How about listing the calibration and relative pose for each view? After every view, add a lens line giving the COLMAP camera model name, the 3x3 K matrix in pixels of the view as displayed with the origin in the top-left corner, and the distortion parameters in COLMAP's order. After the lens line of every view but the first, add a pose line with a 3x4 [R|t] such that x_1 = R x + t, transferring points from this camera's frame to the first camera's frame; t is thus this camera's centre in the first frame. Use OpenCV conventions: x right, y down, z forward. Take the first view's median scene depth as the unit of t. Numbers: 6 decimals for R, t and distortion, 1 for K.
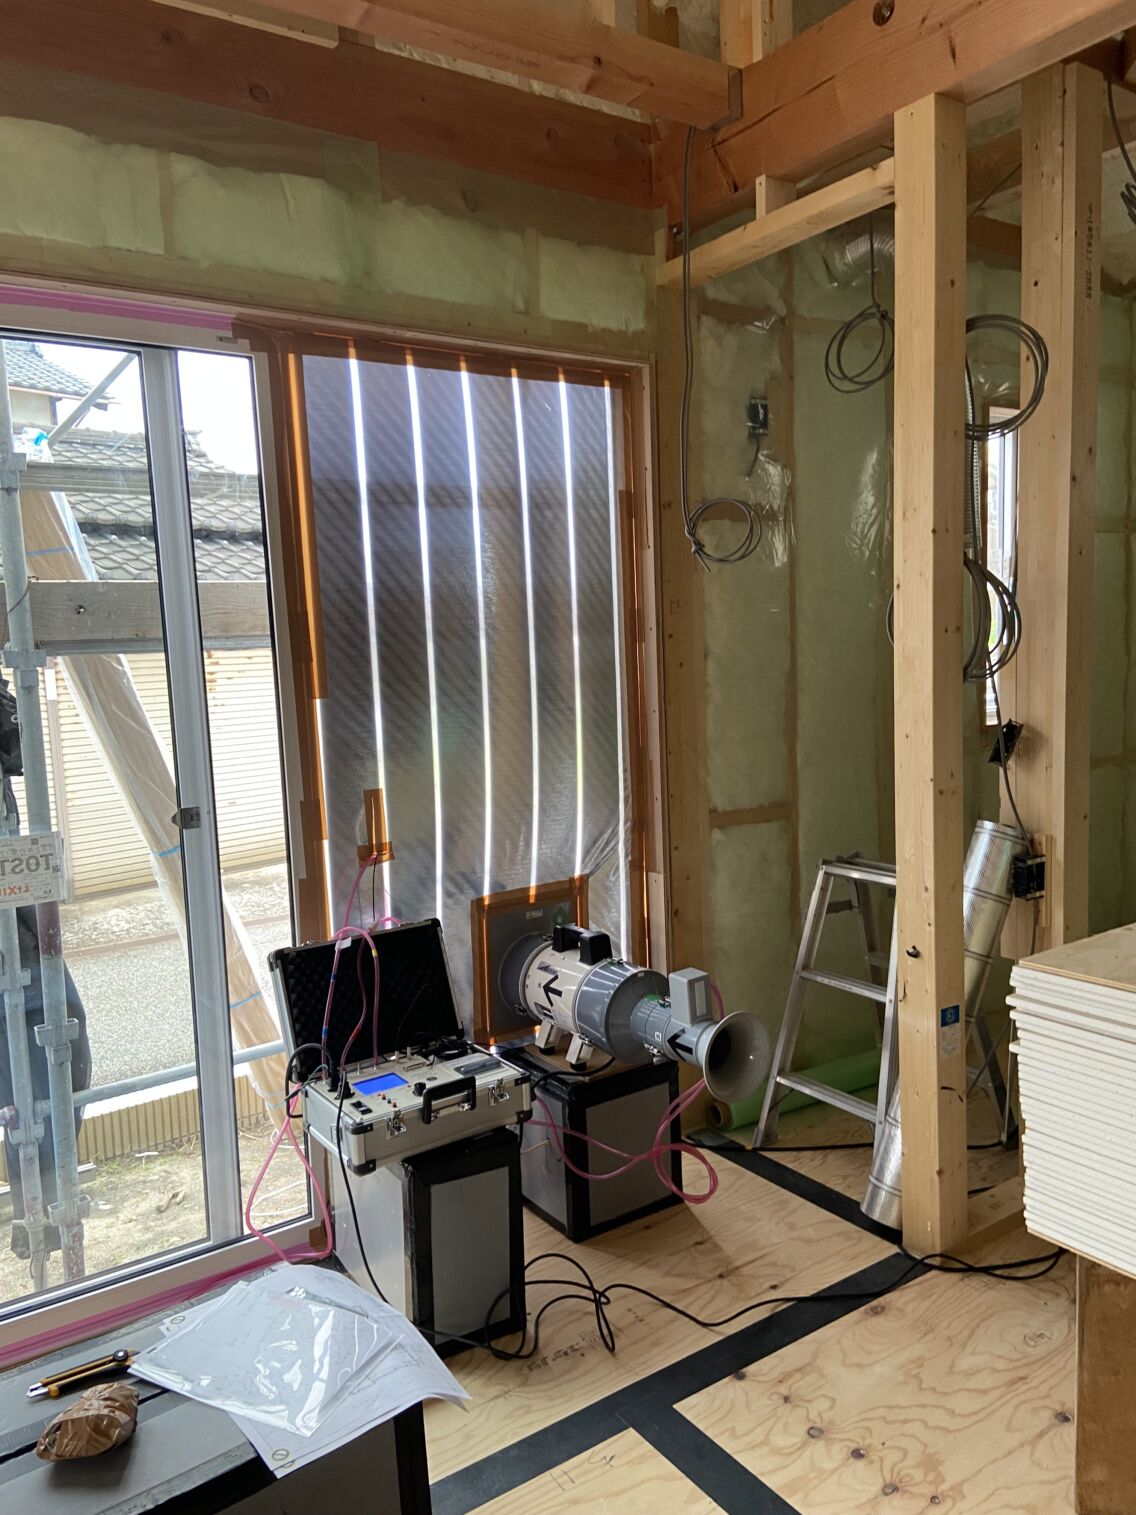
lens RADIAL K [[1138.8, 0, 565.5], [0, 1138.8, 771.6], [0, 0, 1]] dist [0.110197, -0.130086]
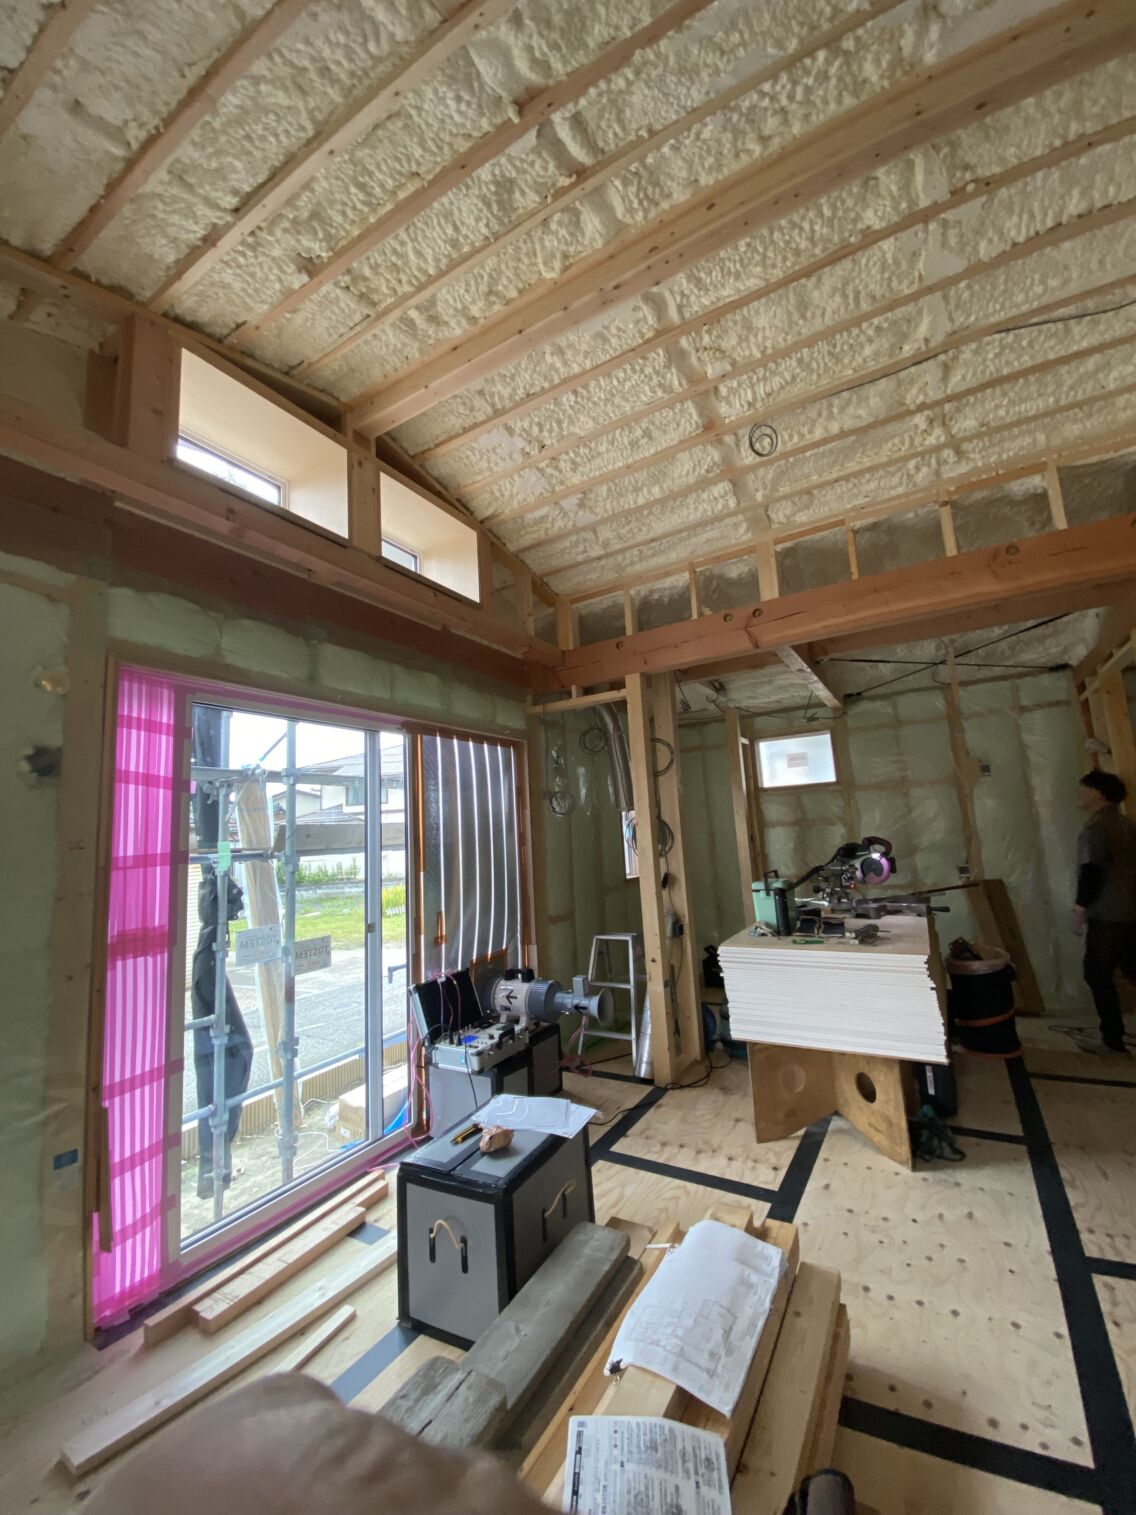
lens RADIAL K [[606.2, 0, 570.9], [0, 606.2, 755.3], [0, 0, 1]] dist [0.022253, -0.021461]
pose [[0.910654, 0.047711, 0.410406, -0.459392], [0.064877, 0.964476, -0.256080, 0.043308], [-0.408044, 0.259826, 0.875209, -0.278224]]
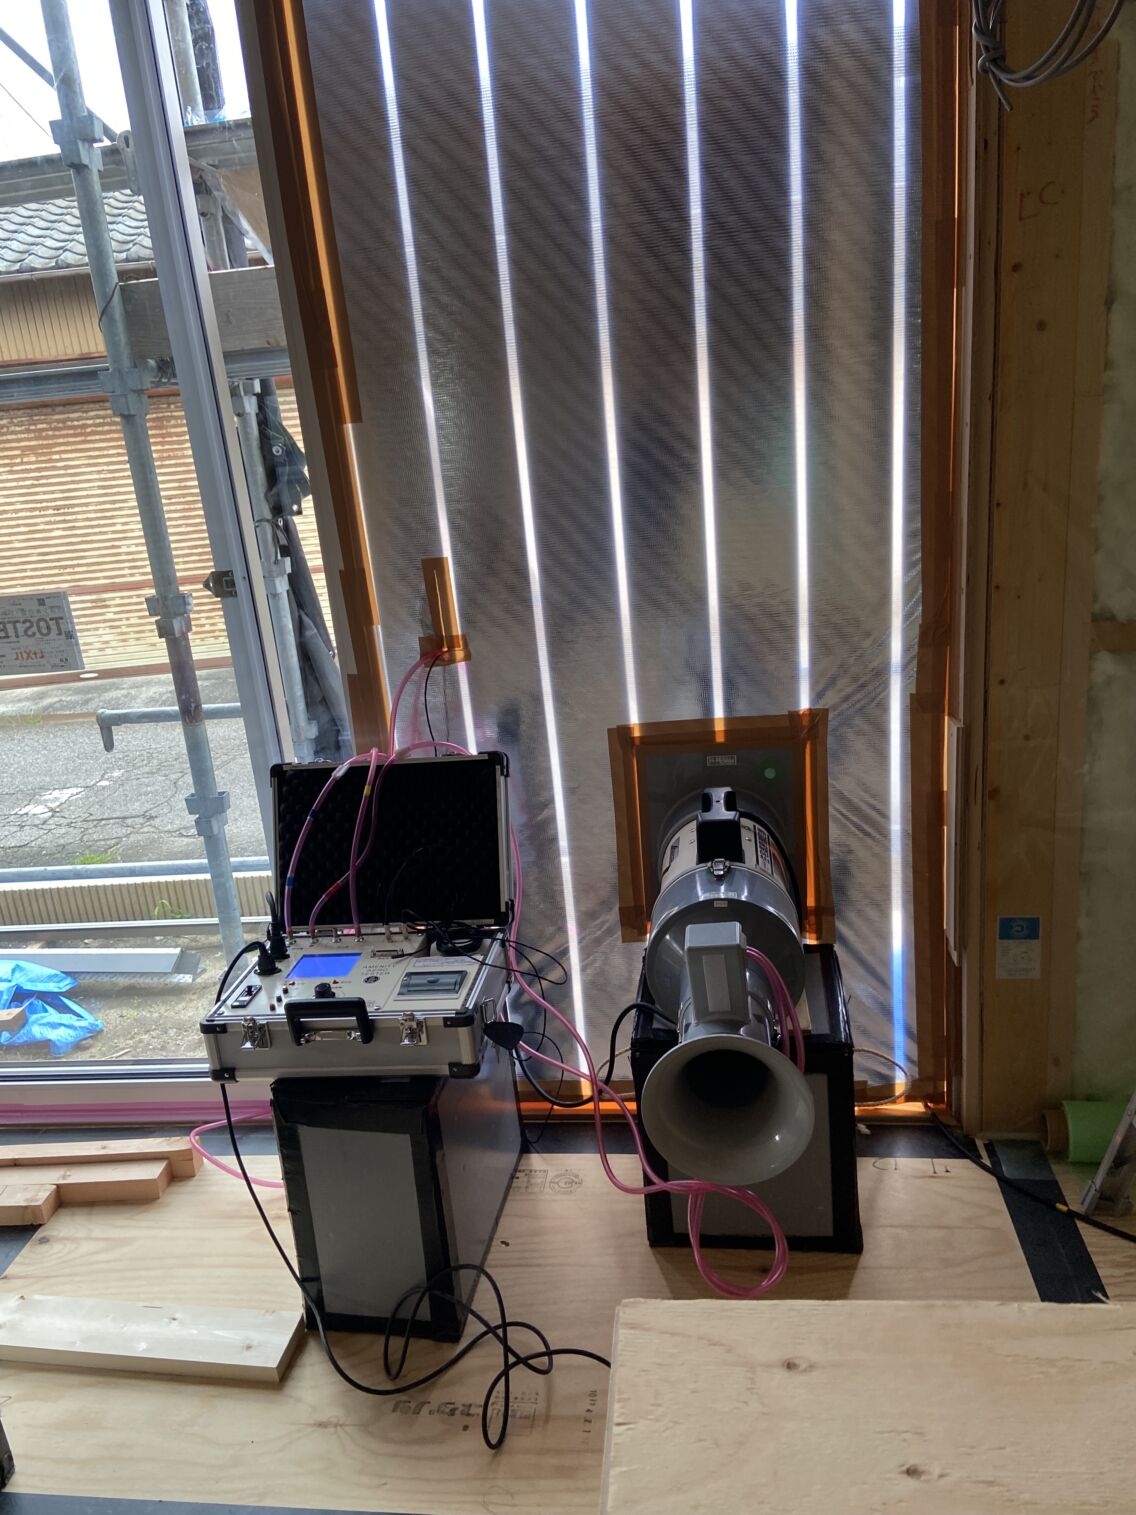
lens RADIAL K [[1138.8, 0, 565.5], [0, 1138.8, 771.6], [0, 0, 1]] dist [0.110197, -0.130086]
pose [[0.741185, 0.172833, -0.648671, 0.377236], [-0.012131, 0.969580, 0.244475, -0.030458], [0.671191, -0.173332, 0.720734, 0.539491]]
